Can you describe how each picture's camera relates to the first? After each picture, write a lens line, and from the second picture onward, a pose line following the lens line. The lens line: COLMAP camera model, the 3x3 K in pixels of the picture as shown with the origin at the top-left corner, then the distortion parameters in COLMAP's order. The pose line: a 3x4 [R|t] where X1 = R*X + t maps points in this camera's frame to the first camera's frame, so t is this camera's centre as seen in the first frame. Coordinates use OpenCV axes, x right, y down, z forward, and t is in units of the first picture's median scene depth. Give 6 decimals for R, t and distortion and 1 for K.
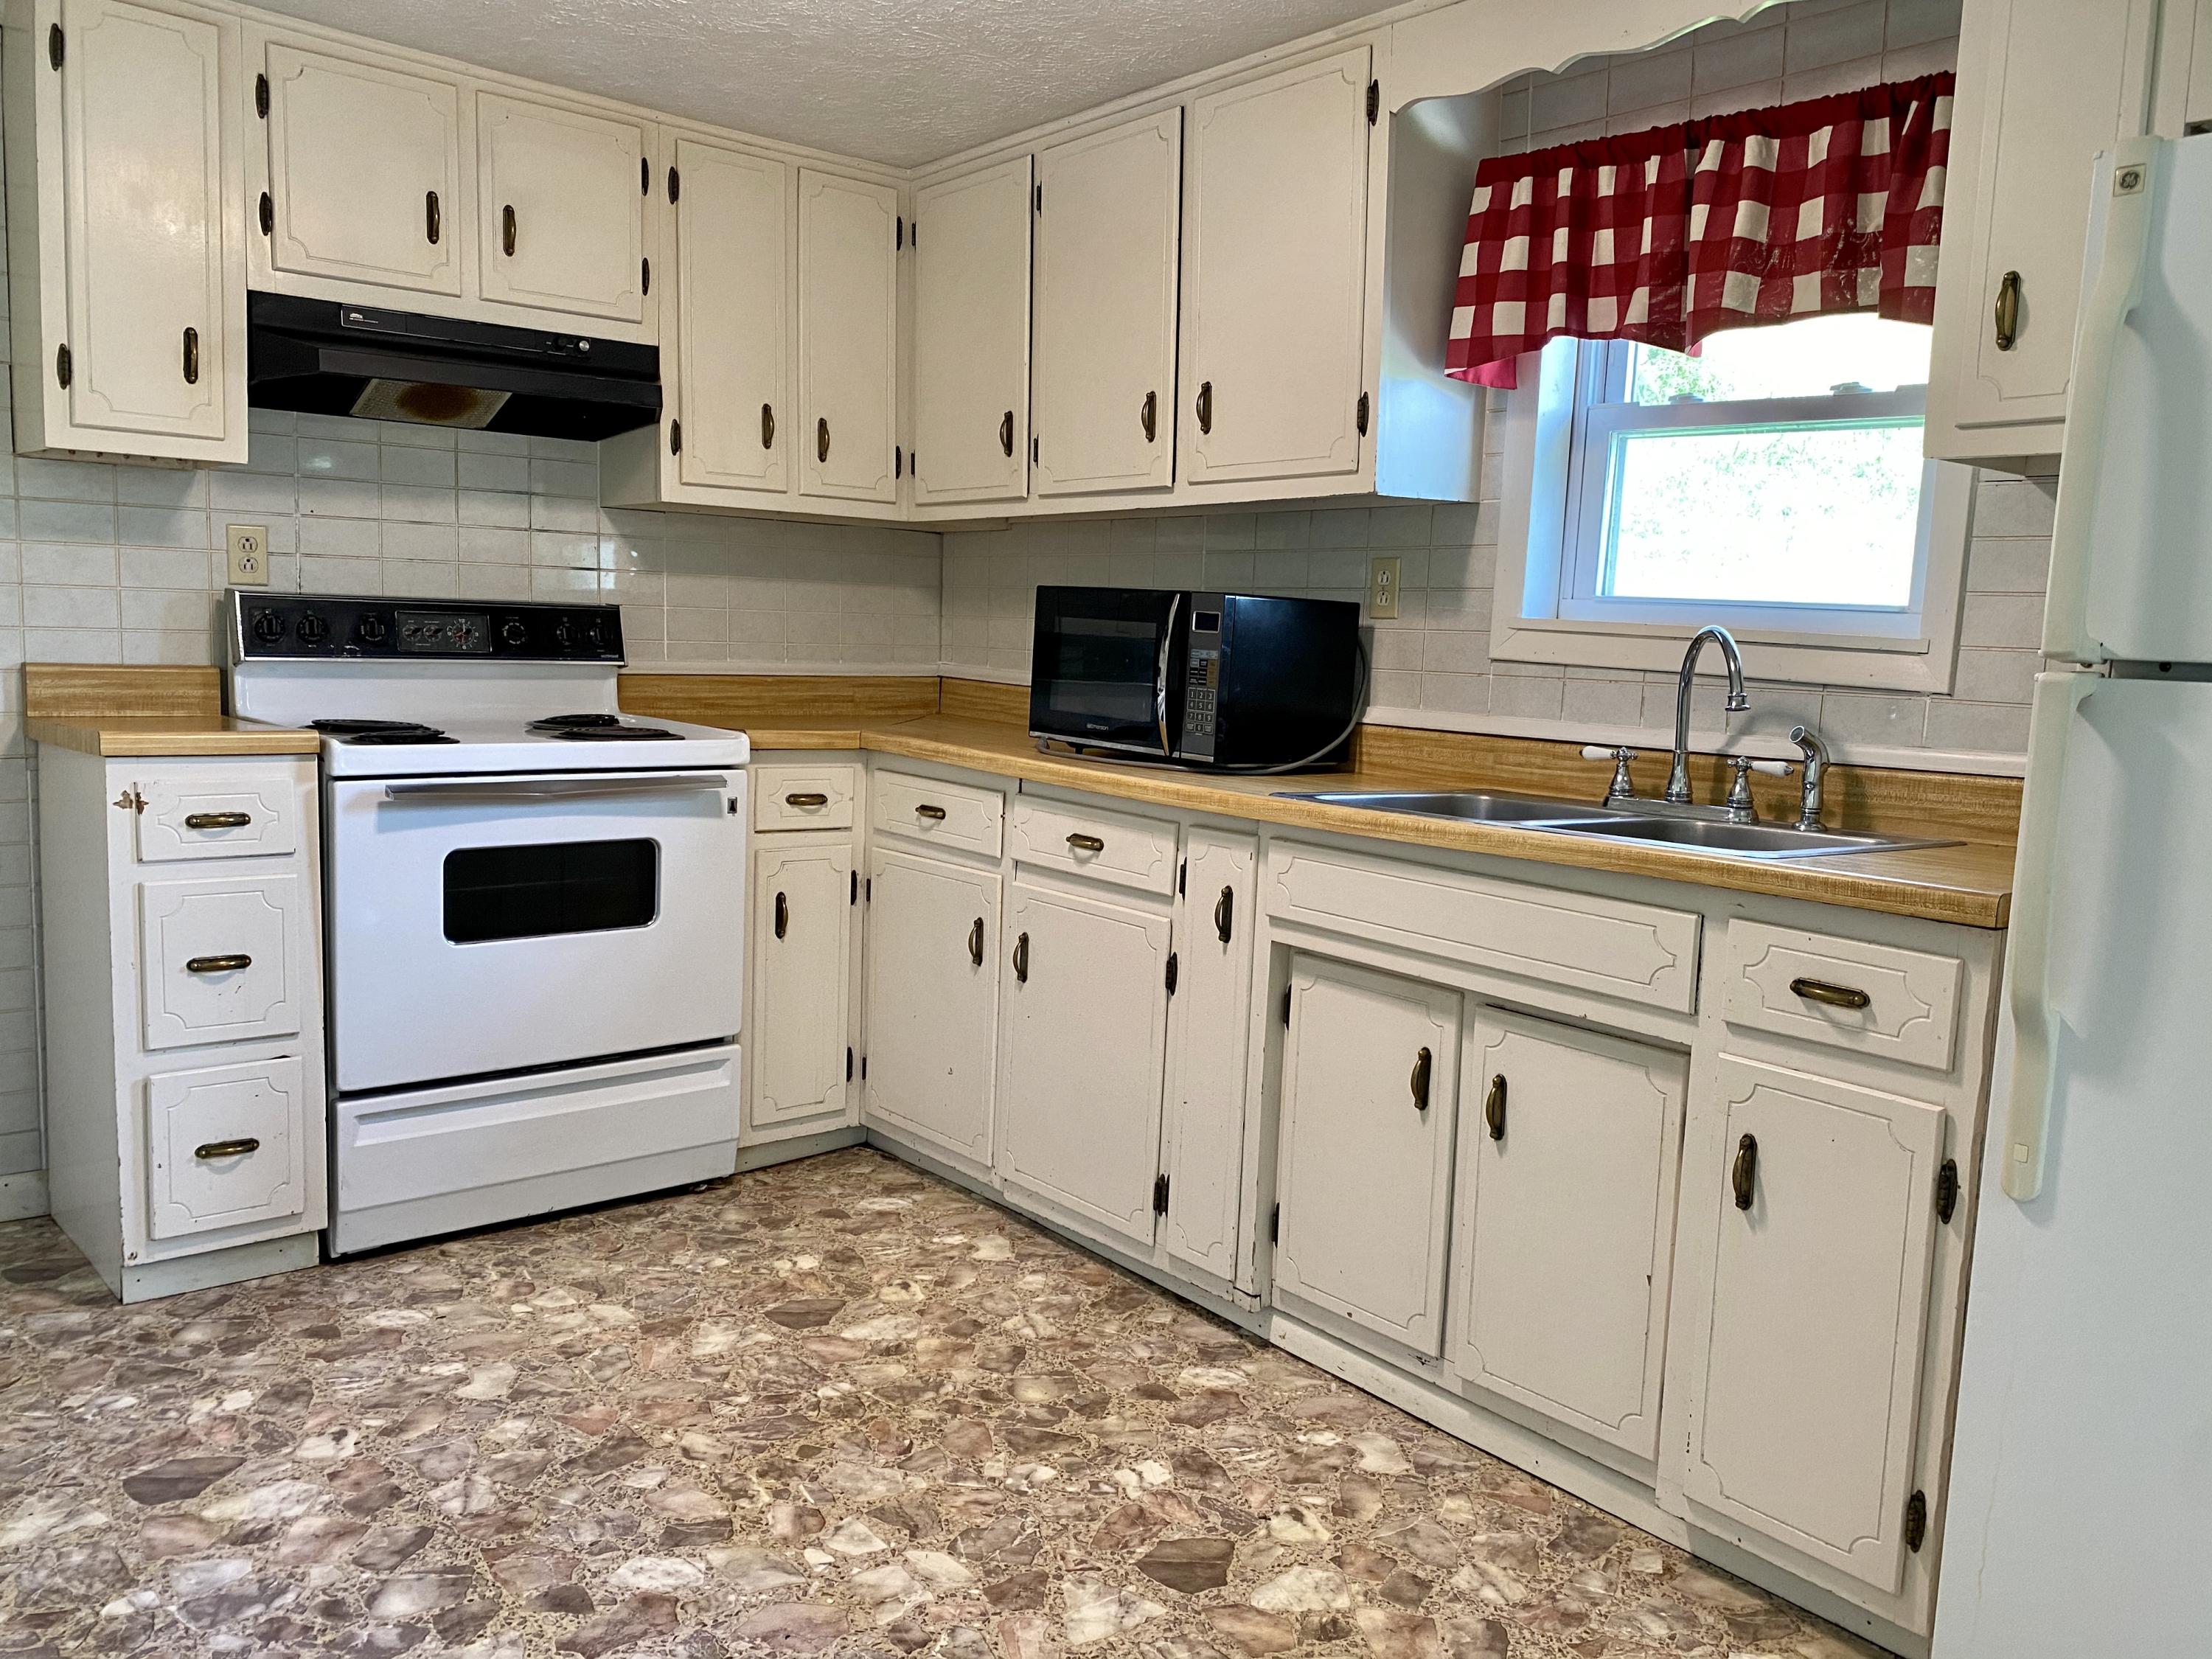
lens RADIAL K [[1651.3, 0, 1117.5], [0, 1651.3, 823.3], [0, 0, 1]] dist [-0.011588, 0.001459]
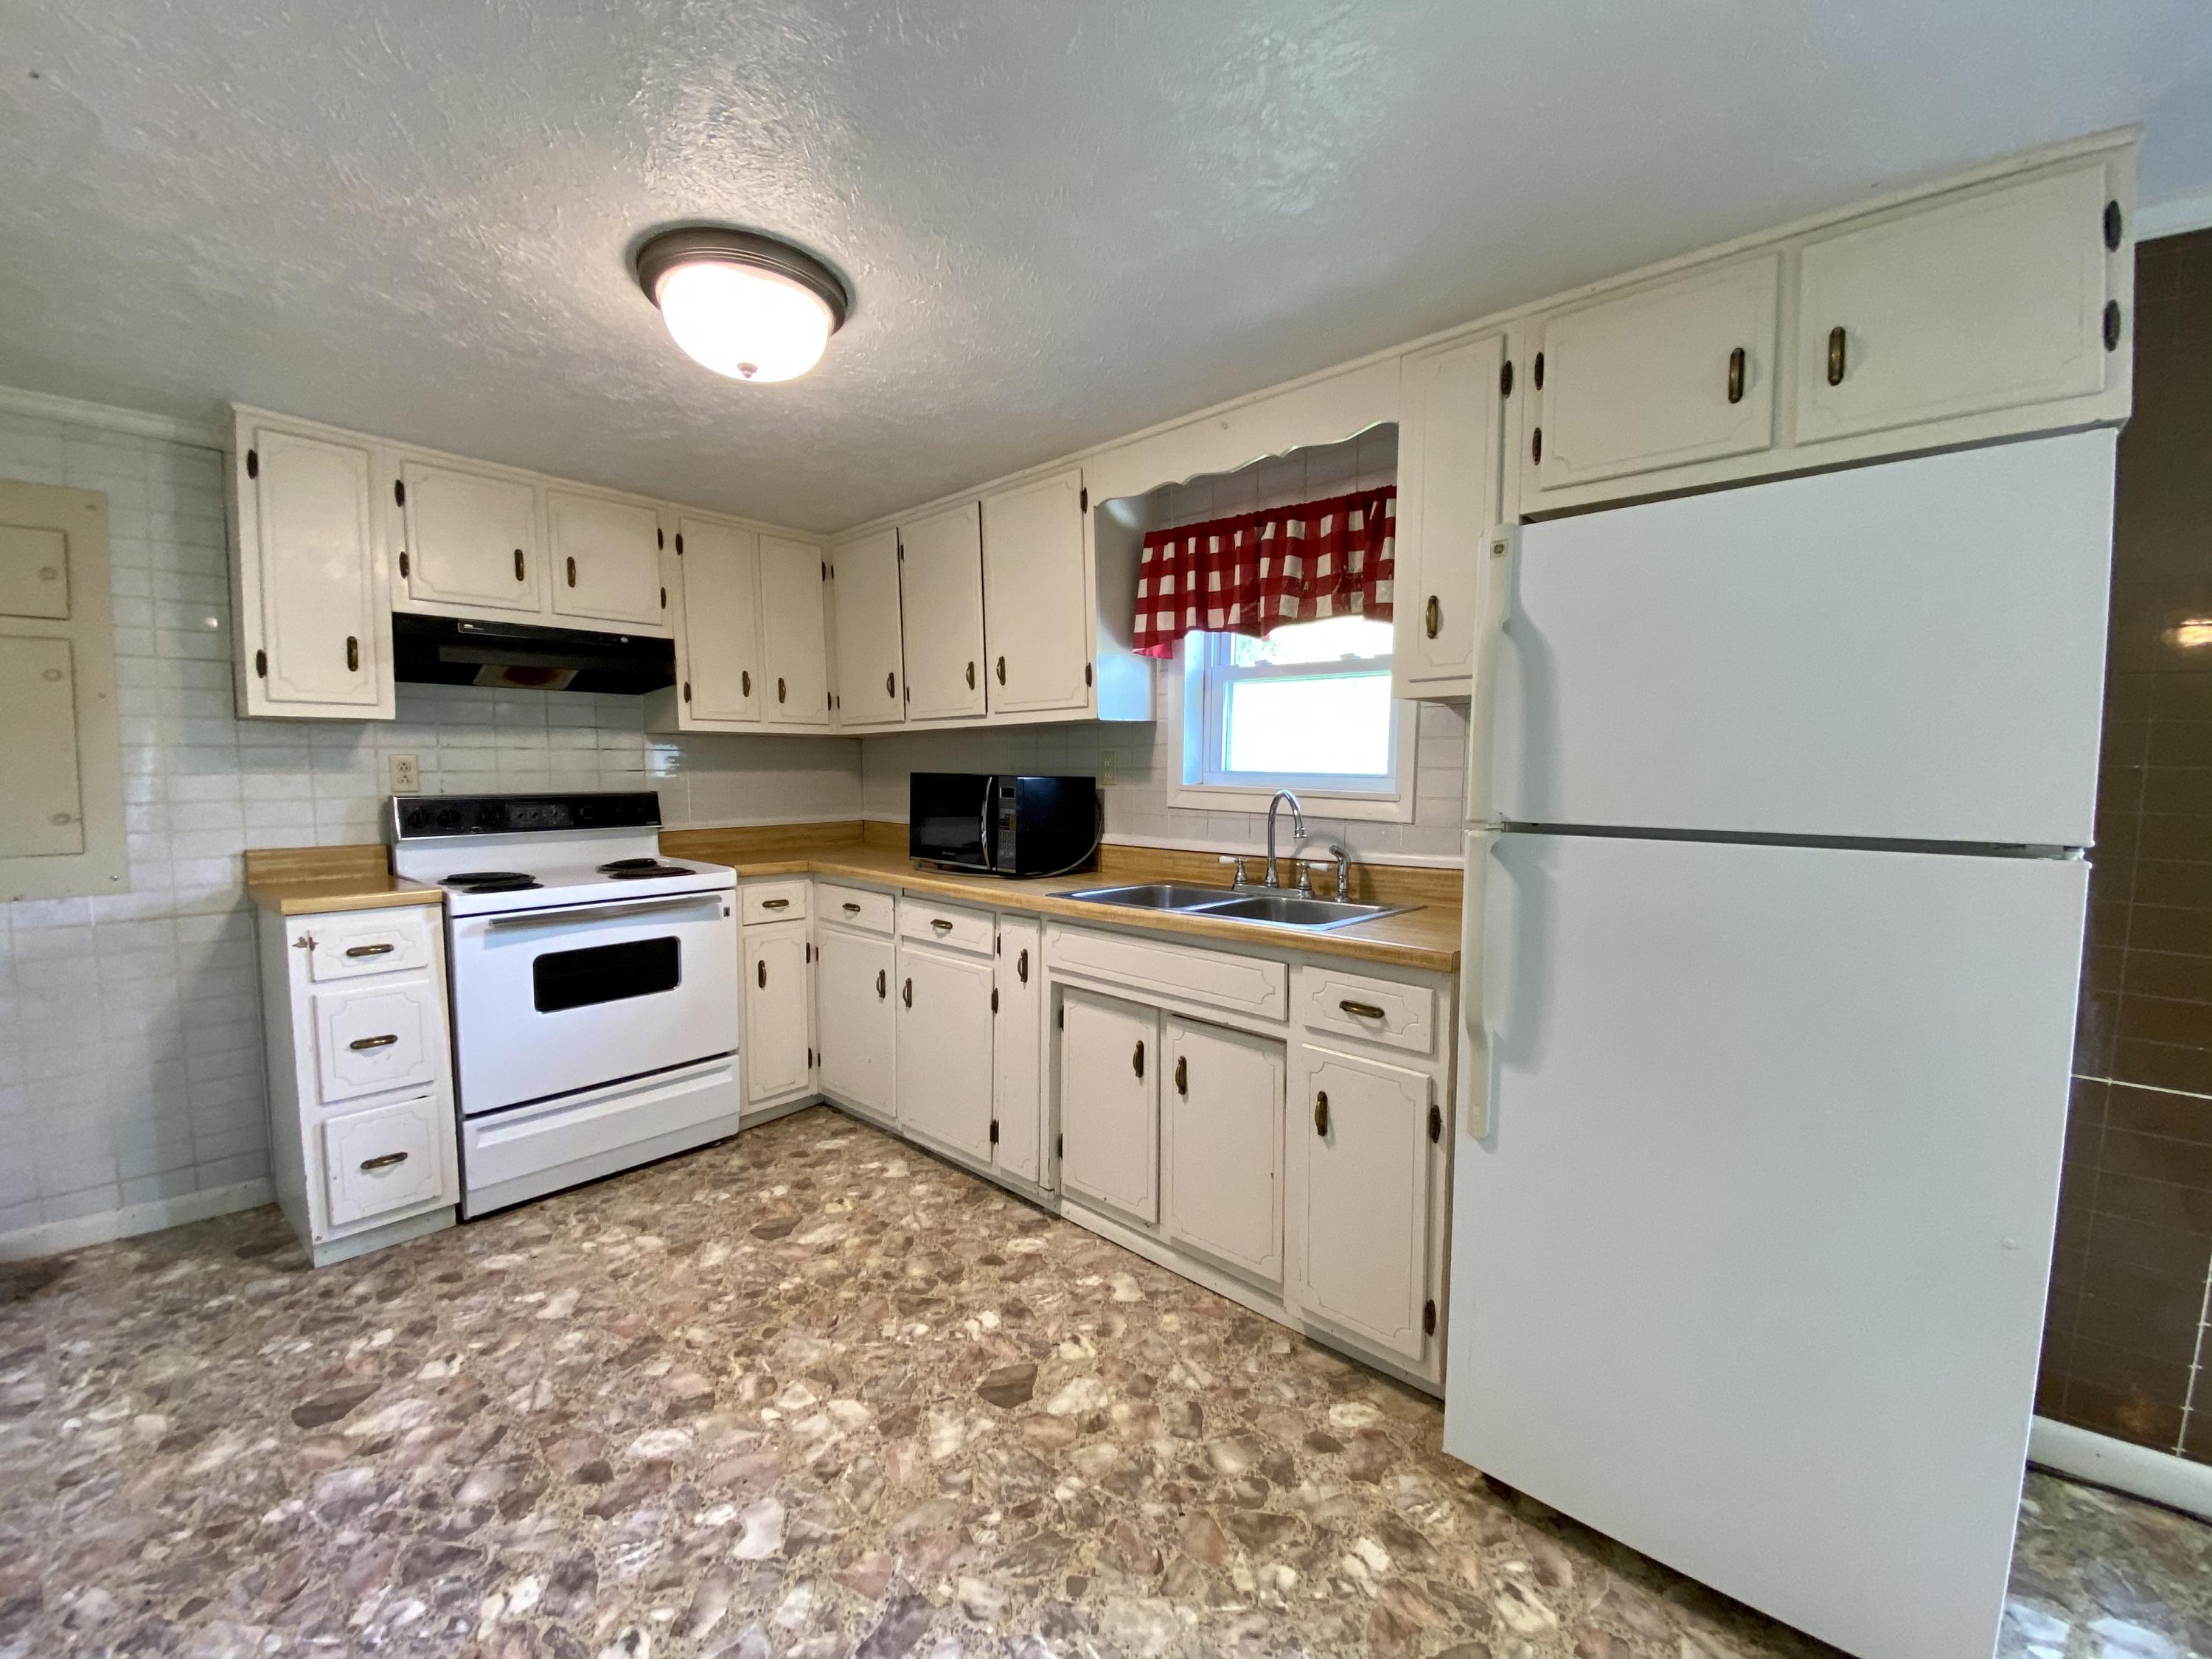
lens RADIAL K [[872.8, 0, 1109.5], [0, 872.8, 835.8], [0, 0, 1]] dist [0.000534, -0.013661]
pose [[0.989118, -0.046273, 0.139661, 0.042580], [0.052102, 0.997904, -0.038370, -0.049283], [-0.137593, 0.045229, 0.989456, 0.102890]]
